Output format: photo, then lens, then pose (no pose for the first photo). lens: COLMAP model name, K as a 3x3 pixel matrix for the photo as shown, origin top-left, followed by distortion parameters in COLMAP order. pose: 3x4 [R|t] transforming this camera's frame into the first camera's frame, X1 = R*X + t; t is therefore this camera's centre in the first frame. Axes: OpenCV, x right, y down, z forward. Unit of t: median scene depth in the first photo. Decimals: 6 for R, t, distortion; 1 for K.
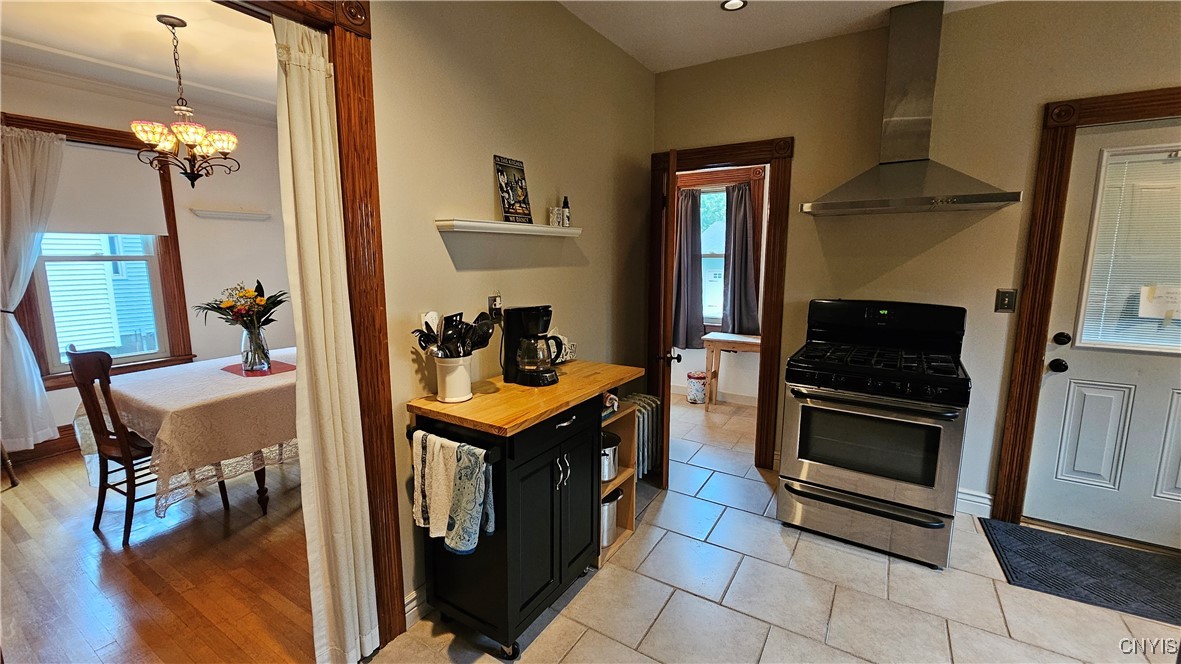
lens RADIAL K [[481.5, 0, 596.2], [0, 481.5, 326.4], [0, 0, 1]] dist [-0.002040, -0.000944]
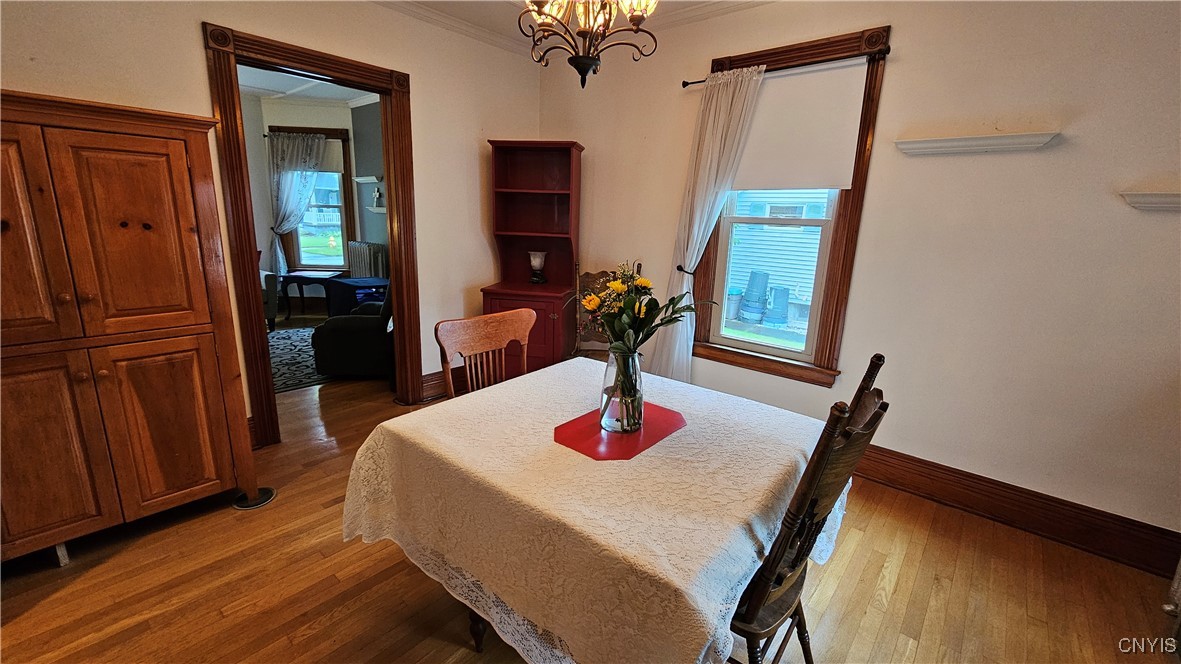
lens RADIAL K [[481.5, 0, 589.0], [0, 481.5, 326.7], [0, 0, 1]] dist [-0.002040, -0.000944]
pose [[-0.167406, 0.218297, -0.961417, -0.194182], [-0.177081, 0.952661, 0.247143, -0.132851], [0.969854, 0.211622, -0.120825, 0.939315]]
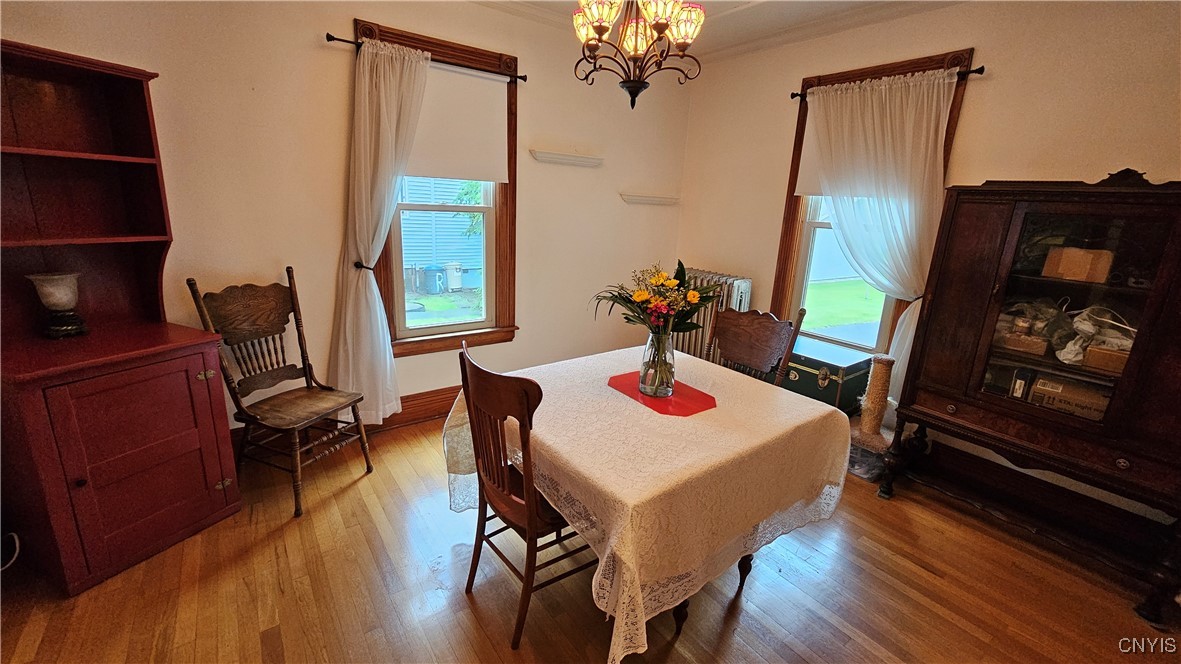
lens RADIAL K [[481.5, 0, 591.3], [0, 481.5, 329.4], [0, 0, 1]] dist [-0.002040, -0.000944]
pose [[0.924588, 0.137752, -0.355193, -0.522449], [-0.102825, 0.987971, 0.115500, -0.062090], [0.366831, -0.070267, 0.927630, 0.325270]]
